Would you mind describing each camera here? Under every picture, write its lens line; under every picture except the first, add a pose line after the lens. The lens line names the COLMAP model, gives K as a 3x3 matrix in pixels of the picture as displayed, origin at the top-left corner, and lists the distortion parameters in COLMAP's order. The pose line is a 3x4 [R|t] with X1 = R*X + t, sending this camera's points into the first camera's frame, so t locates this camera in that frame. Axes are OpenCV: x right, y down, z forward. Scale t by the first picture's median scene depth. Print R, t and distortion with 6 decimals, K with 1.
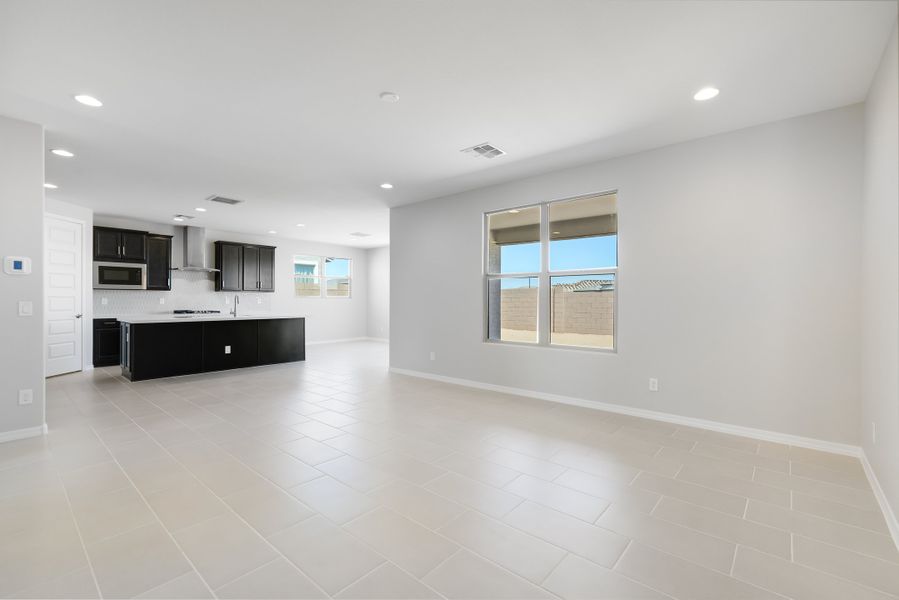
lens RADIAL K [[400.3, 0, 455.0], [0, 400.3, 300.8], [0, 0, 1]] dist [-0.002630, -0.000744]
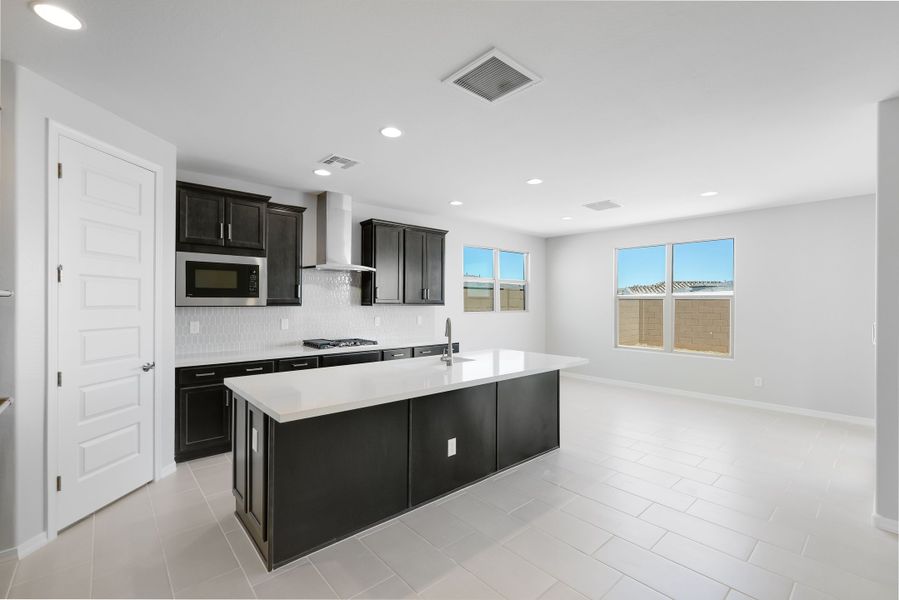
lens RADIAL K [[400.0, 0, 450.0], [0, 400.0, 301.9], [0, 0, 1]] dist [-0.000919, 0.000113]
pose [[0.991673, 0.004764, -0.128695, -0.463971], [-0.004947, 0.999987, -0.001101, -0.034140], [0.128688, 0.001728, 0.991684, 0.506779]]
